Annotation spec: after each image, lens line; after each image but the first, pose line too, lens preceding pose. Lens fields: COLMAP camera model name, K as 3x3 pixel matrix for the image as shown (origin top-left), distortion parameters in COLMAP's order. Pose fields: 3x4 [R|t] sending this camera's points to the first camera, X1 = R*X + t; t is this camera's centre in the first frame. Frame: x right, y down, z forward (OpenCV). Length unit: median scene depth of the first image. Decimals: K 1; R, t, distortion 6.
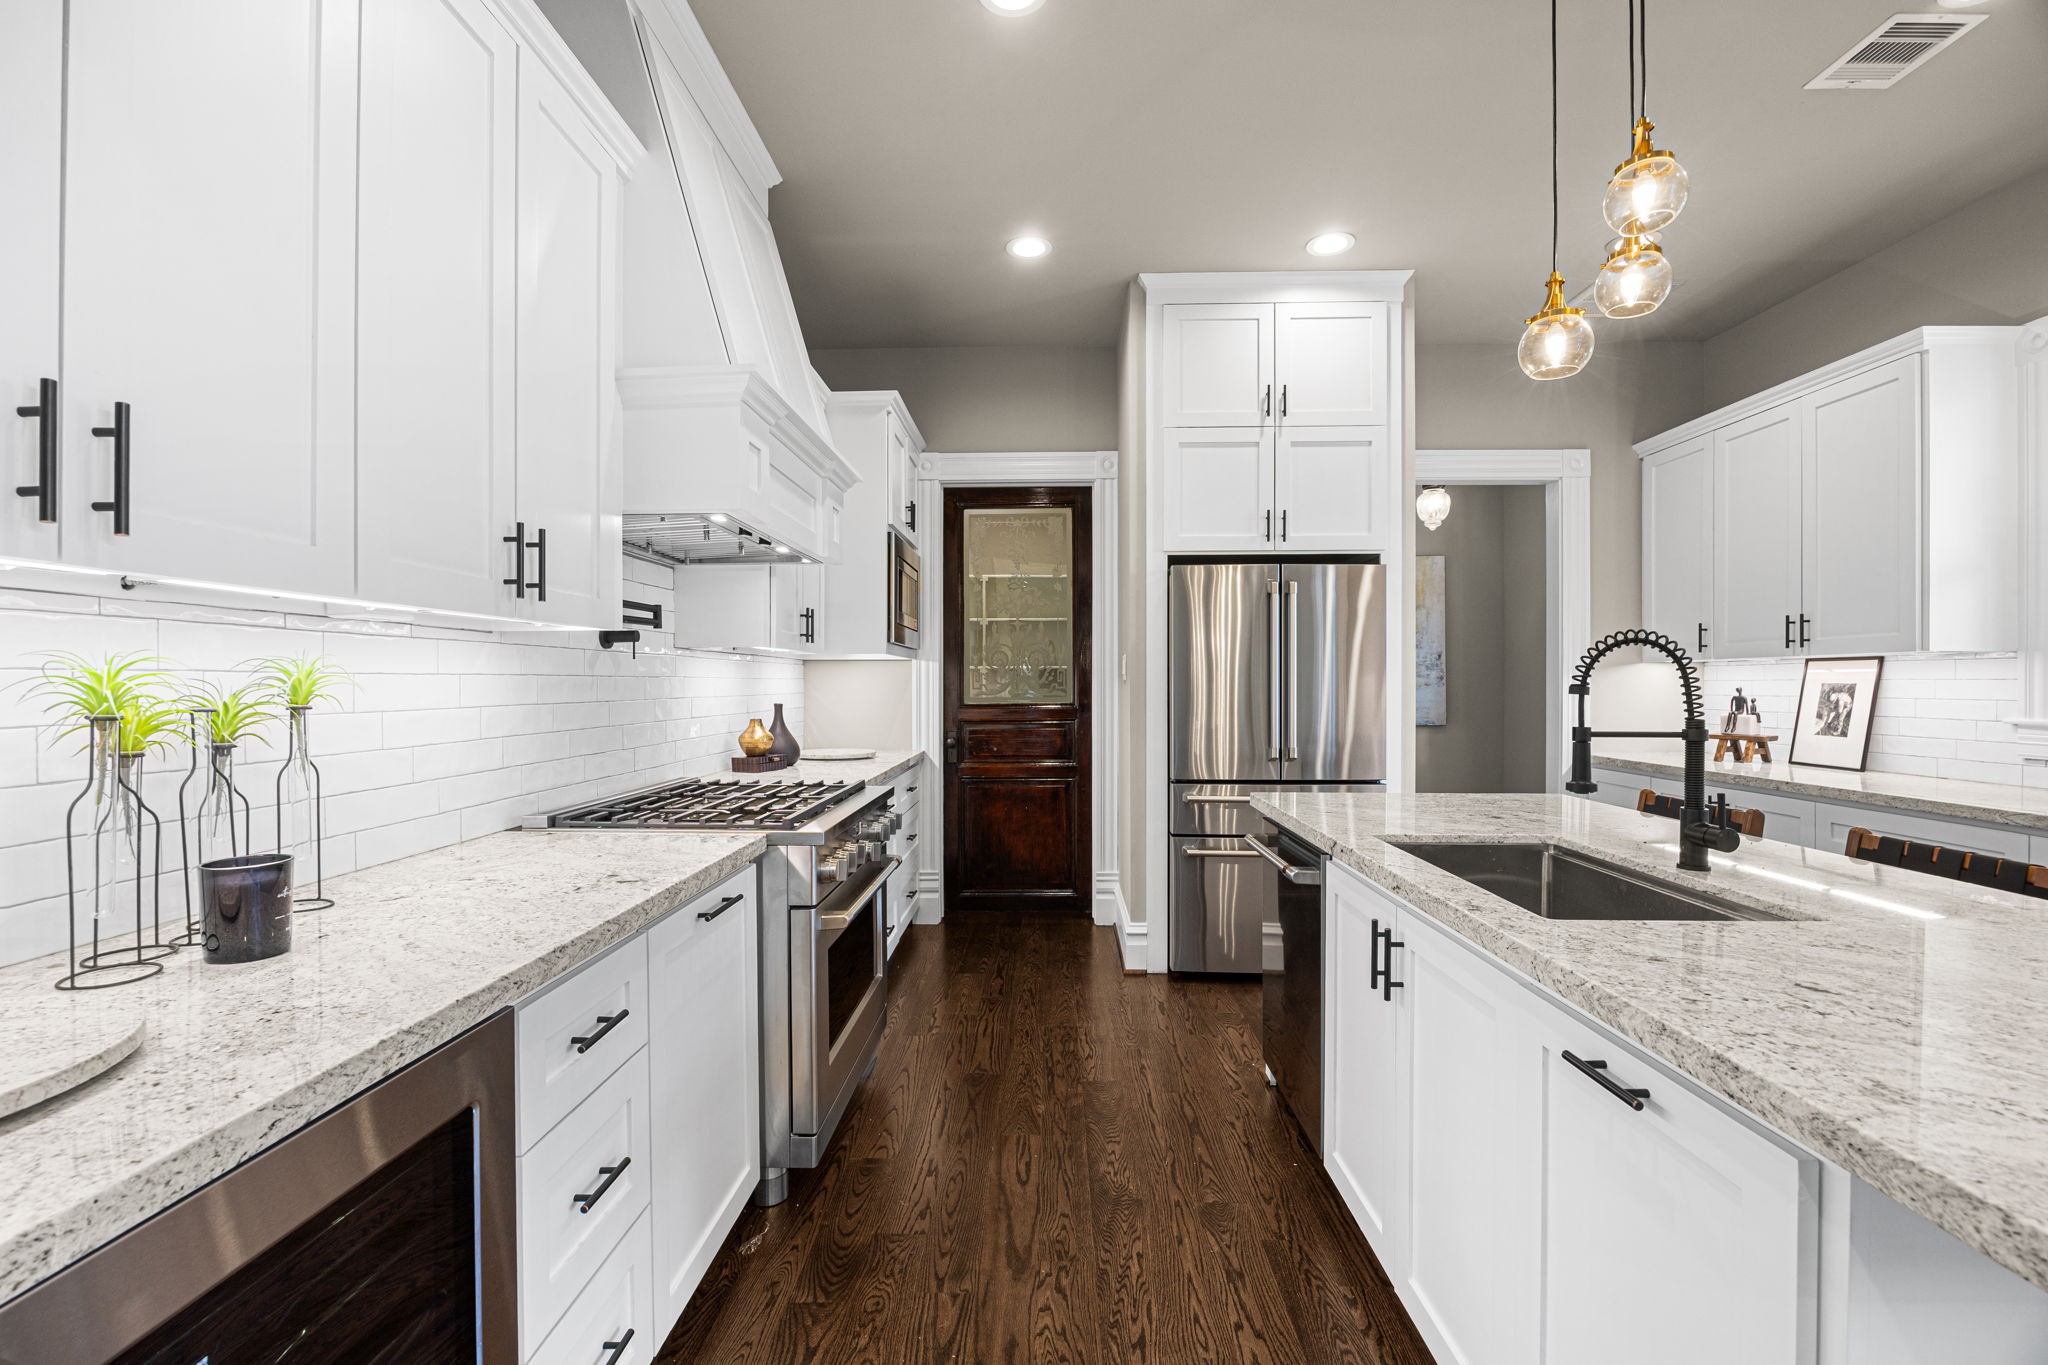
lens RADIAL K [[874.2, 0, 1027.9], [0, 874.2, 683.6], [0, 0, 1]] dist [-0.015258, 0.000067]
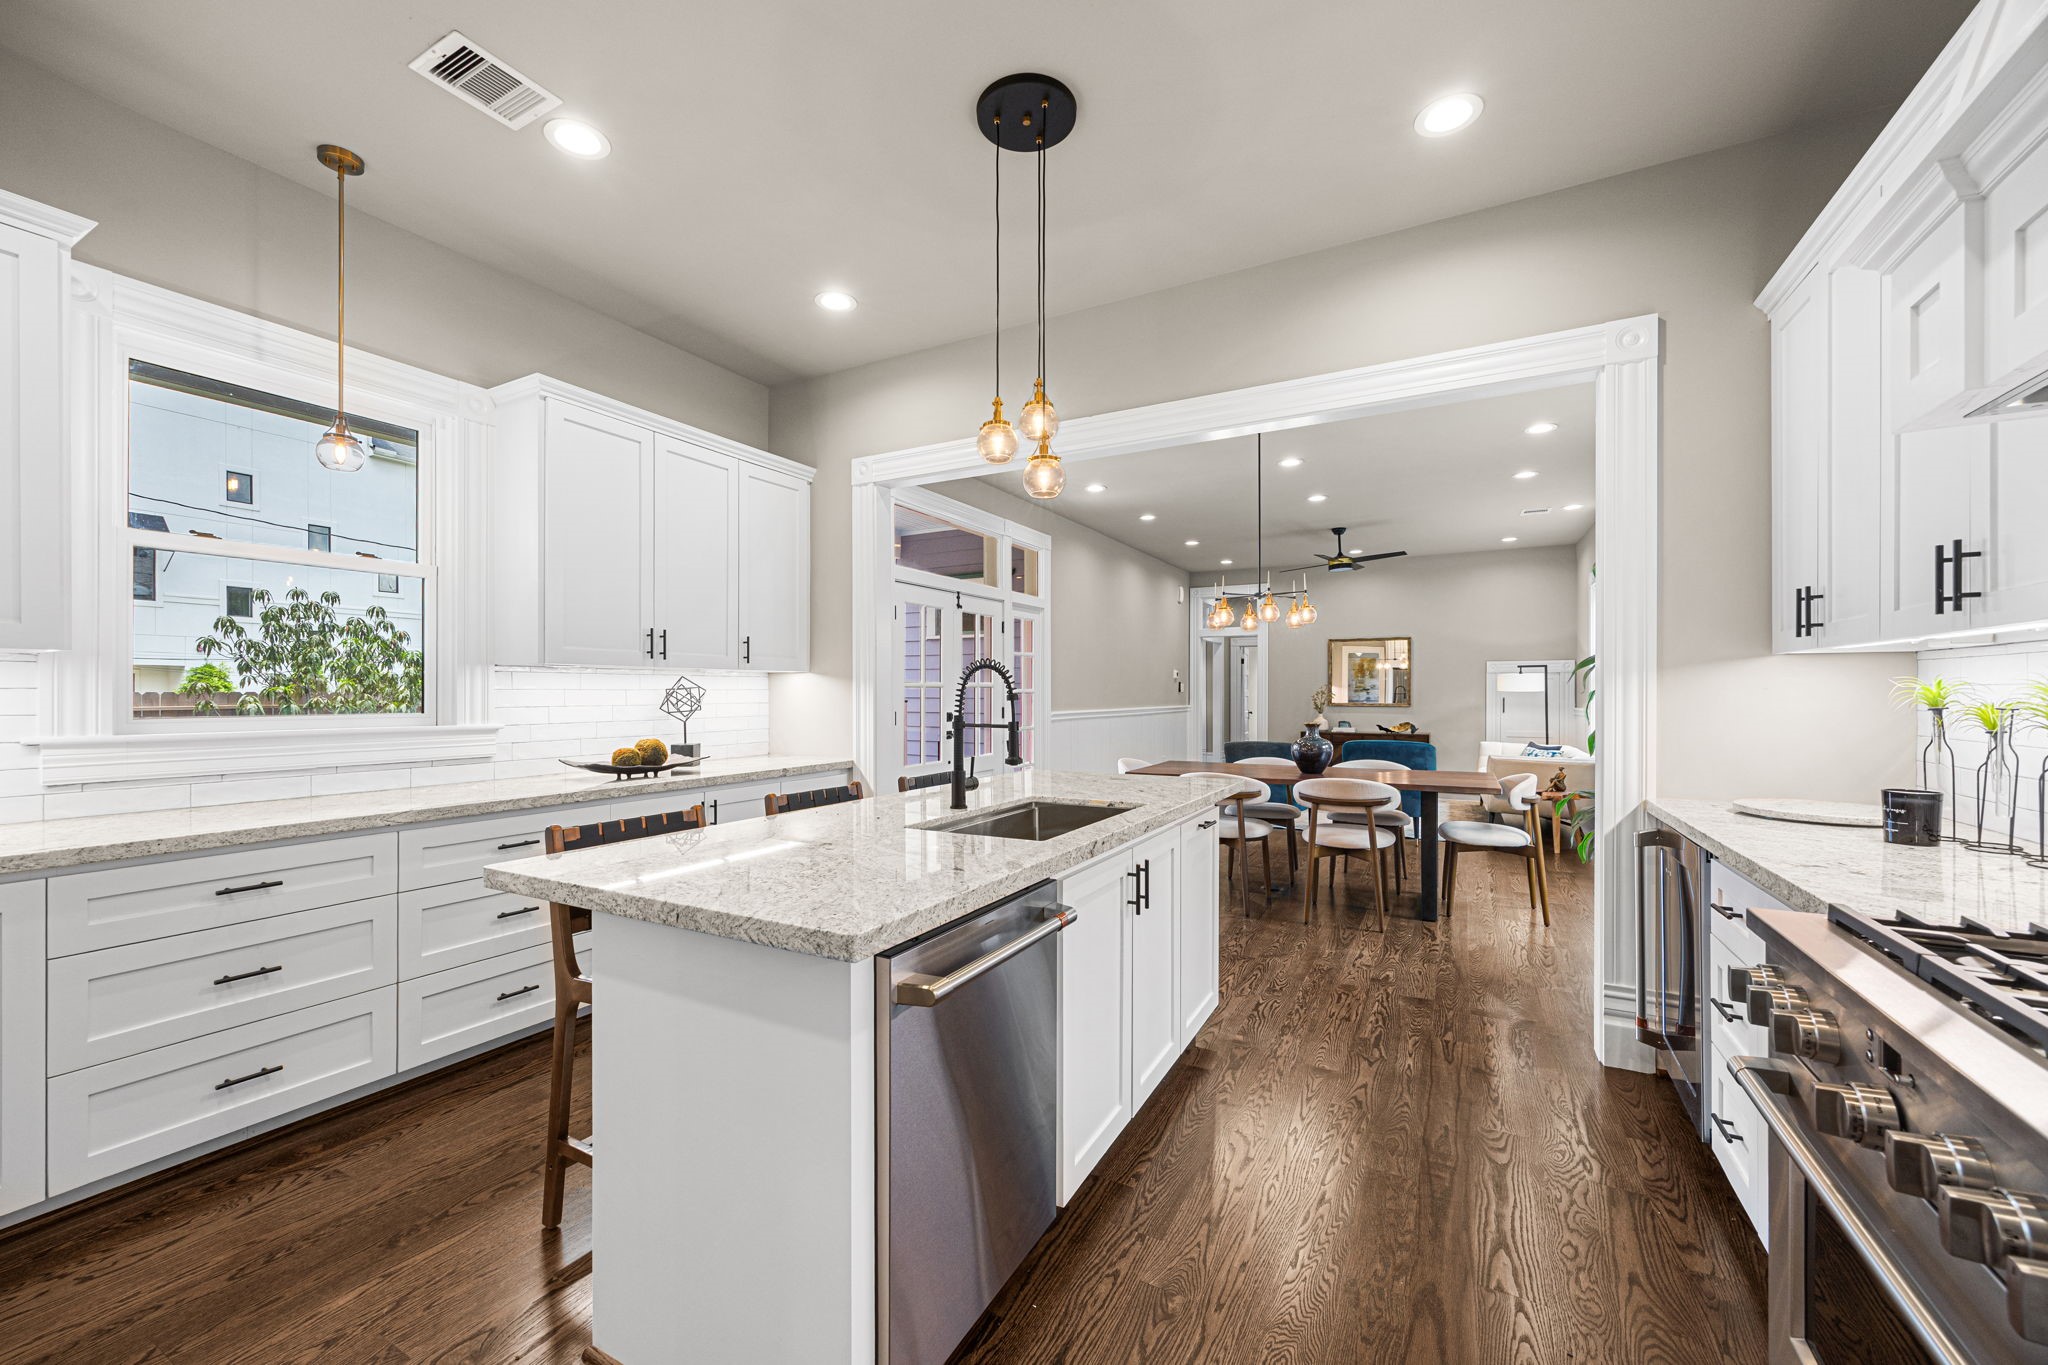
lens RADIAL K [[806.0, 0, 1013.7], [0, 806.0, 691.1], [0, 0, 1]] dist [0.004194, 0.000040]
pose [[-0.887715, 0.002136, 0.460389, -0.015960], [0.000069, 0.999990, -0.004506, 0.001246], [-0.460394, -0.003969, -0.887706, 2.060593]]
